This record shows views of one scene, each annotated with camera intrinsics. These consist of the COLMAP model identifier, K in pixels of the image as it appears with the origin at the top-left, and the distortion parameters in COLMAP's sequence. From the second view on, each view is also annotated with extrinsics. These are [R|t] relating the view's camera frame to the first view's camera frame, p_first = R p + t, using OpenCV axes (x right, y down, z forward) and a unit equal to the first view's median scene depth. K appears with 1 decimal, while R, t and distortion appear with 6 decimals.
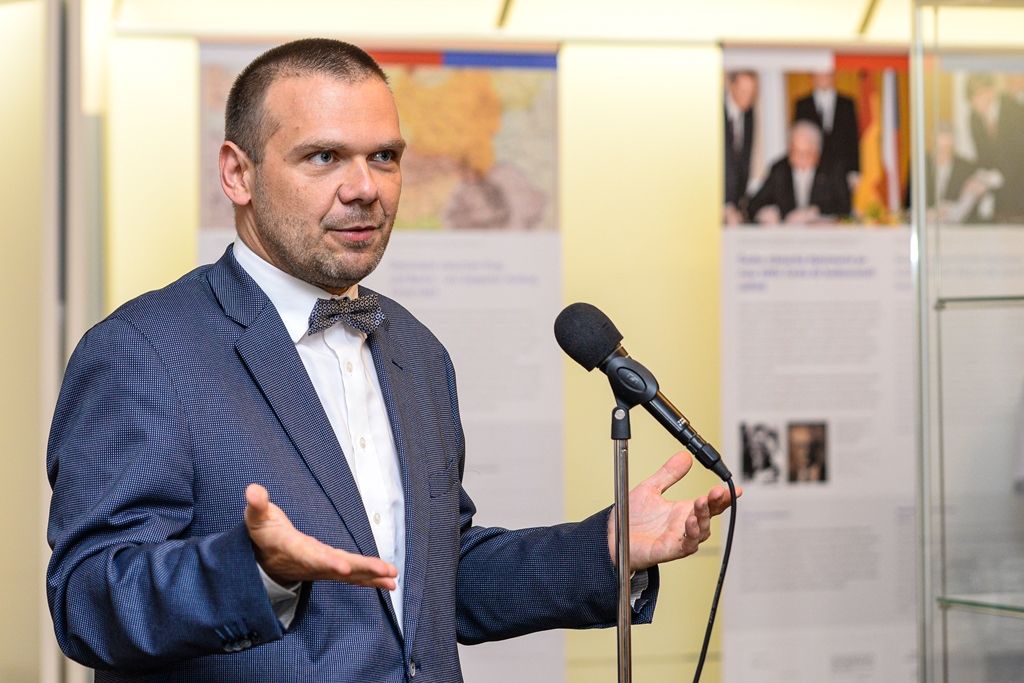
lens RADIAL K [[3734.9, 0, 510.7], [0, 3734.9, 343.2], [0, 0, 1]] dist [-0.335018, 0.000000]
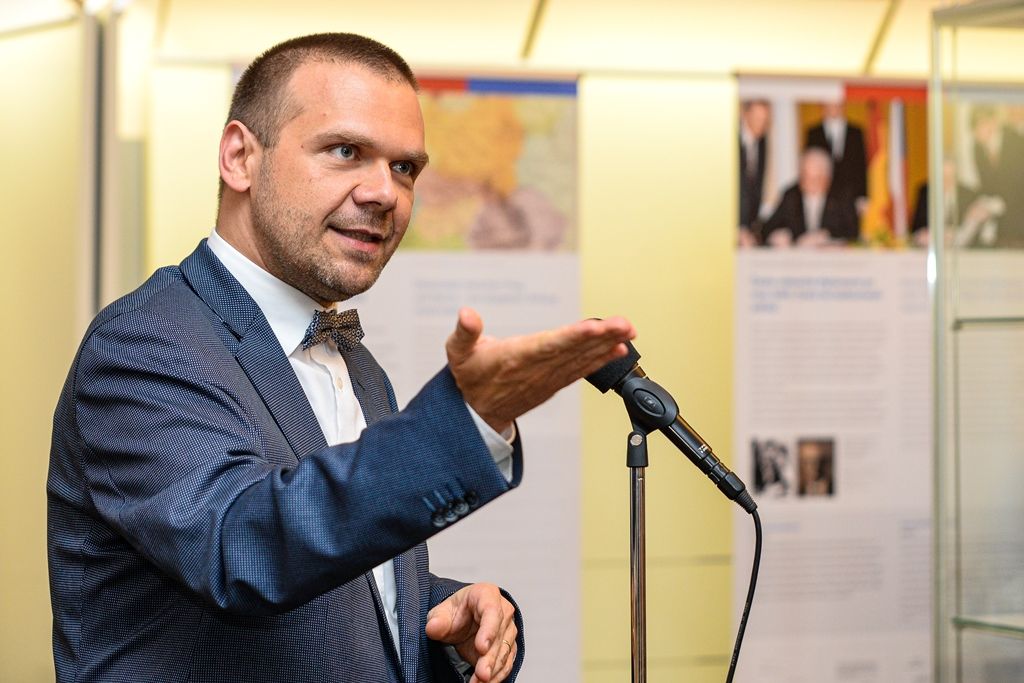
lens RADIAL K [[3144.4, 0, 513.4], [0, 3144.4, 339.3], [0, 0, 1]] dist [-0.272930, 0.000000]
pose [[0.999923, 0.007725, -0.009663, 0.003502], [-0.007784, 0.999951, -0.006074, -0.000446], [0.009615, 0.006149, 0.999935, 0.126445]]
